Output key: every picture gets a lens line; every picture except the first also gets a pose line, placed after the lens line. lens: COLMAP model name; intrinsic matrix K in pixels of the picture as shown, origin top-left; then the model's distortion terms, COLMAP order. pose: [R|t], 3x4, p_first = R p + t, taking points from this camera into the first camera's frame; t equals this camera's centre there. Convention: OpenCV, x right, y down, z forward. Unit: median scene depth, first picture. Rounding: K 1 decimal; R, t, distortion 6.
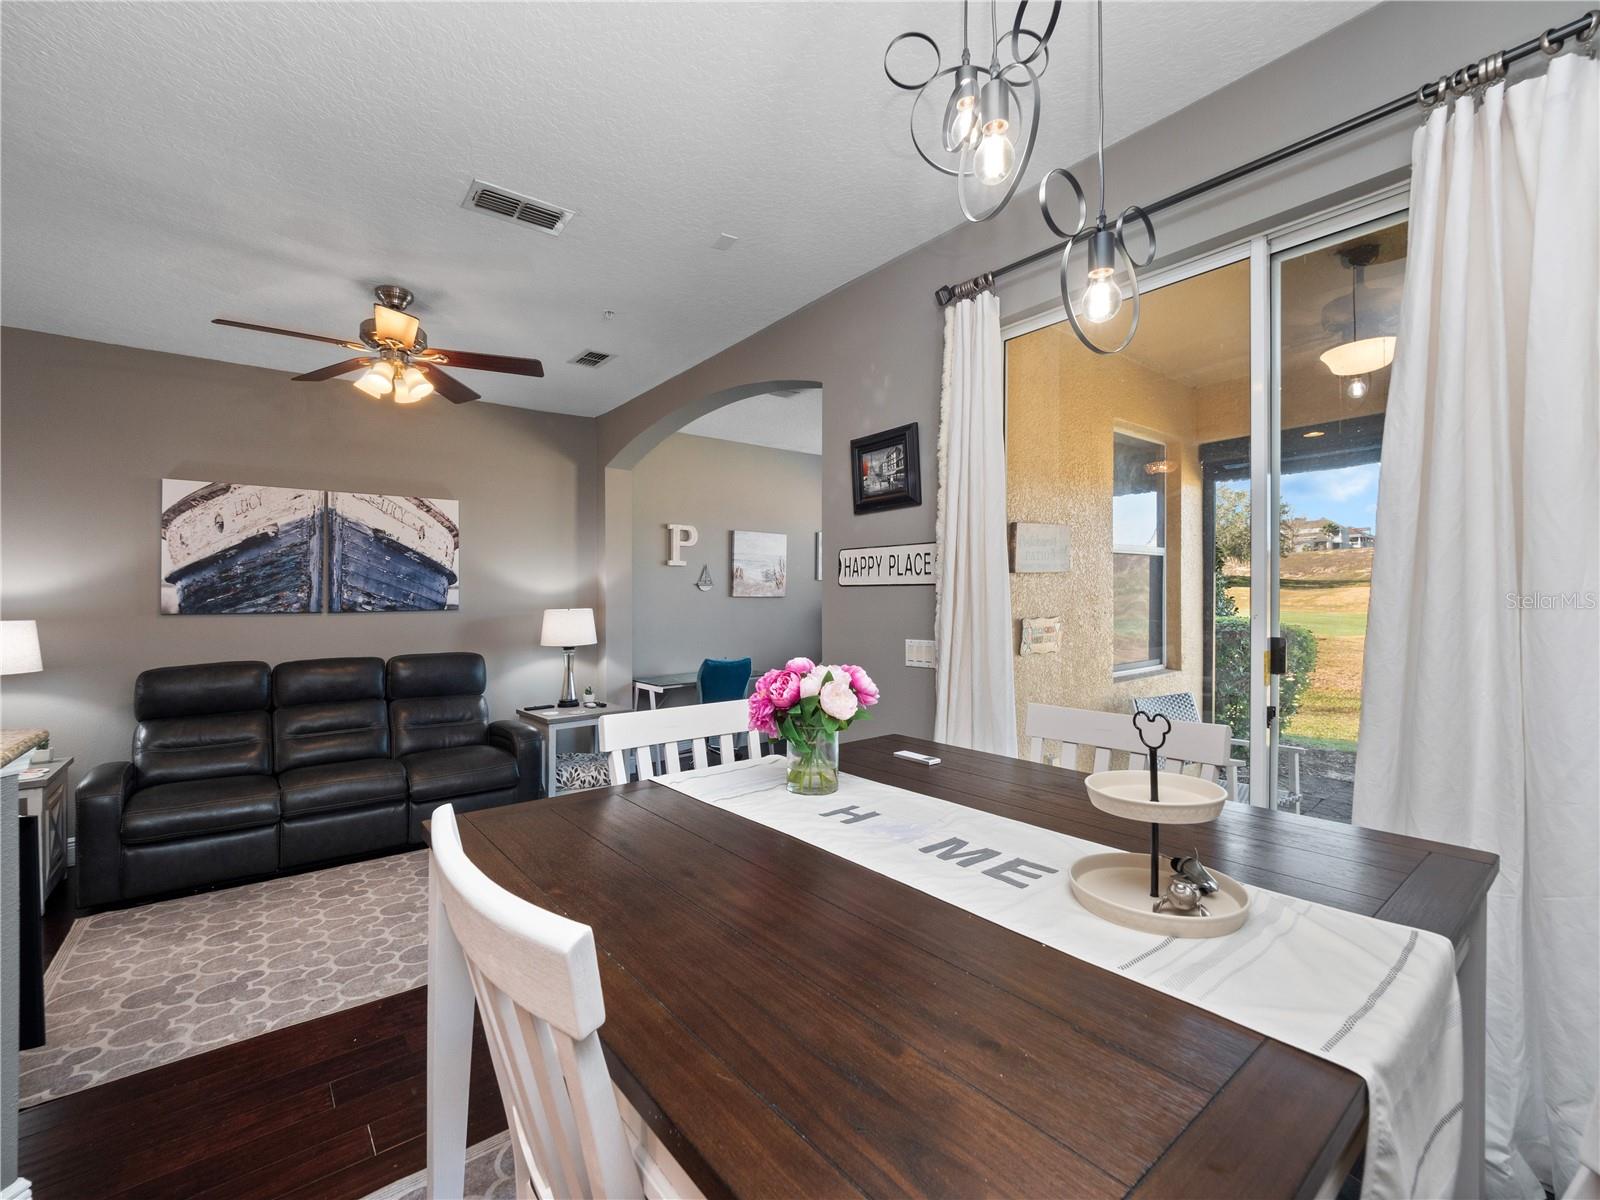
lens RADIAL K [[698.9, 0, 805.0], [0, 698.9, 586.0], [0, 0, 1]] dist [-0.009516, -0.000146]
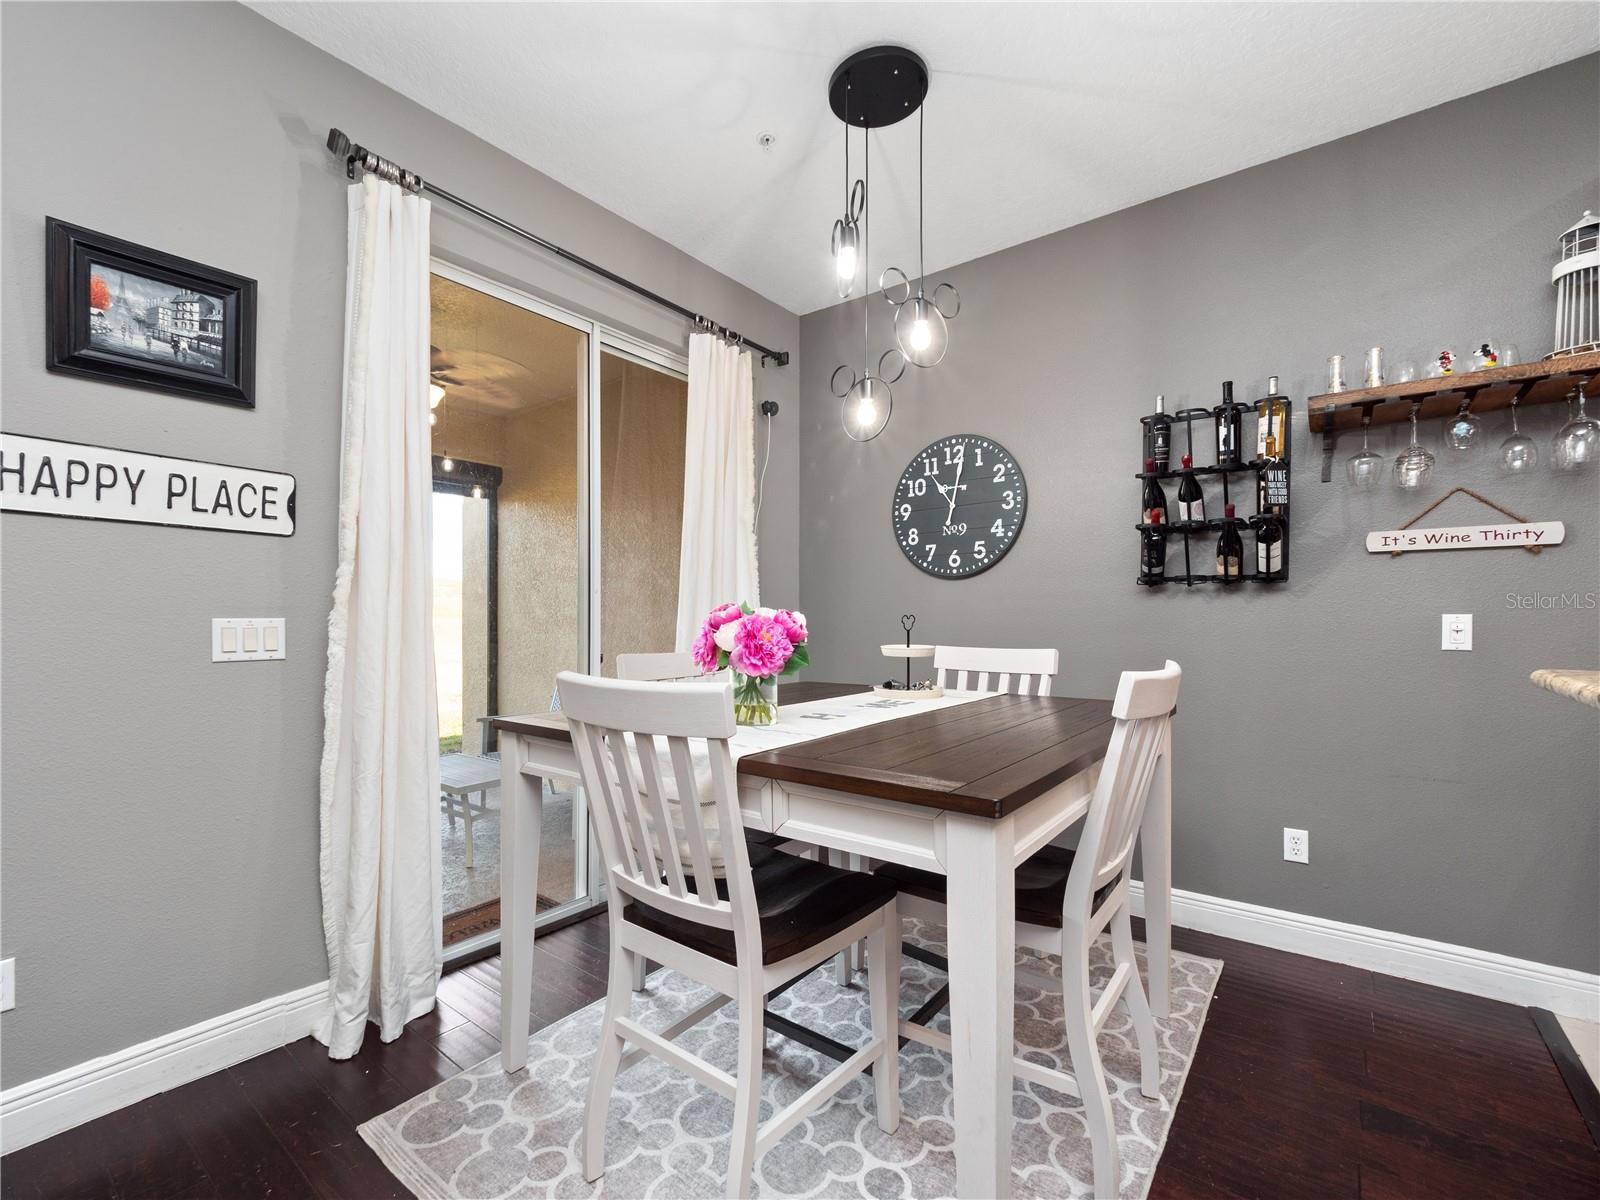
lens RADIAL K [[687.1, 0, 787.0], [0, 687.1, 631.9], [0, 0, 1]] dist [-0.007995, -0.000710]
pose [[-0.219935, -0.006231, 0.975495, -0.393253], [-0.013972, 0.999897, 0.003236, 0.056641], [-0.975414, -0.012918, -0.220000, 0.456092]]
